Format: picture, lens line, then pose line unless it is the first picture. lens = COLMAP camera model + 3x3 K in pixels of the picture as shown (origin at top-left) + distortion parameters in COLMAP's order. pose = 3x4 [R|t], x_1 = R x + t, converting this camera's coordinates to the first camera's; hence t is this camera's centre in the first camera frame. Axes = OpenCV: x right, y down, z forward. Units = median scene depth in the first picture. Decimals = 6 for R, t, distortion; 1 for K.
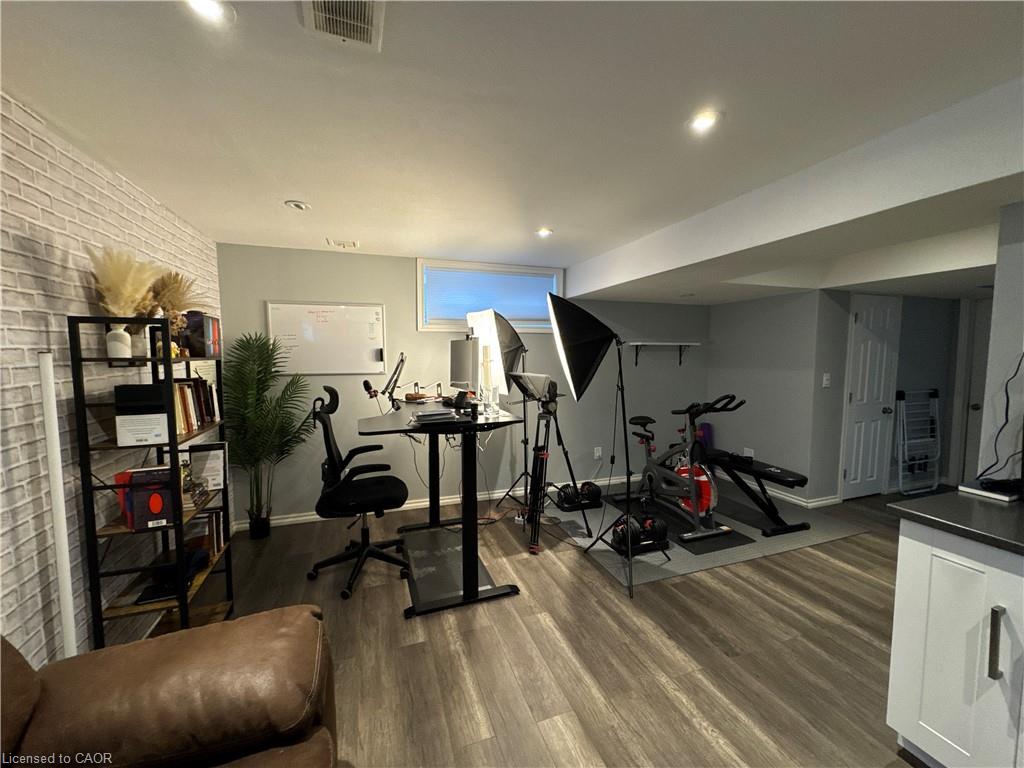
lens RADIAL K [[408.5, 0, 512.5], [0, 408.5, 383.2], [0, 0, 1]] dist [-0.003503, 0.000238]
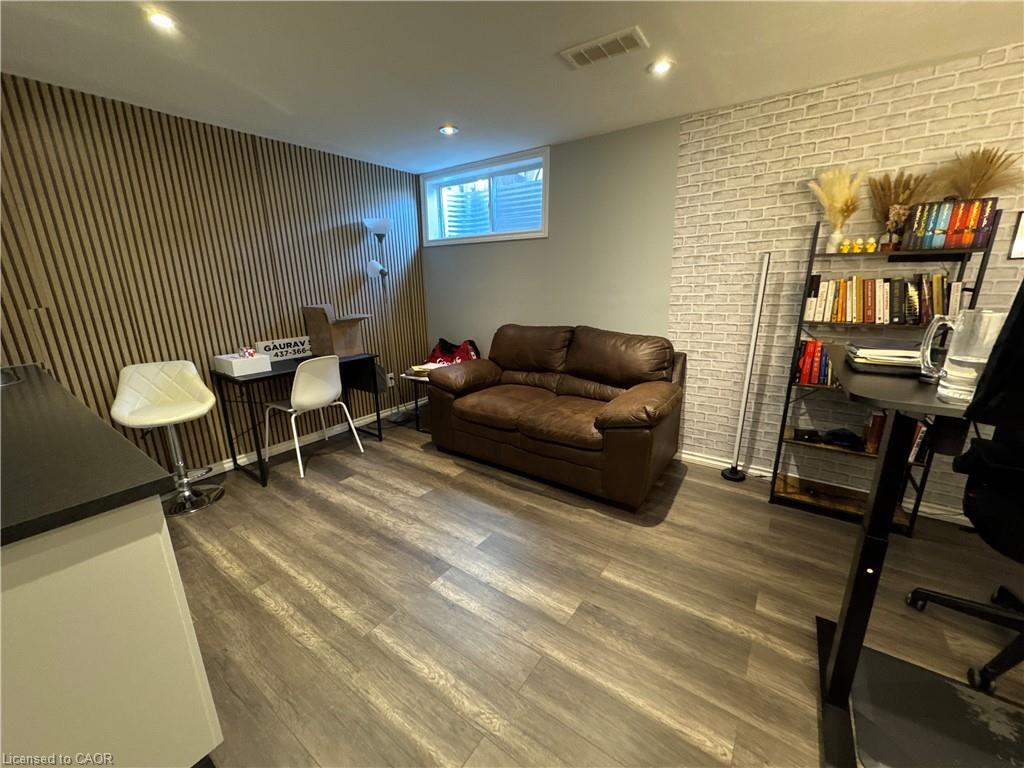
lens RADIAL K [[408.5, 0, 510.3], [0, 408.5, 385.7], [0, 0, 1]] dist [-0.003503, 0.000238]
pose [[-0.817803, 0.160585, -0.552639, 0.727792], [-0.026856, 0.948585, 0.315381, -0.046705], [0.574871, 0.272761, -0.771444, 1.574291]]
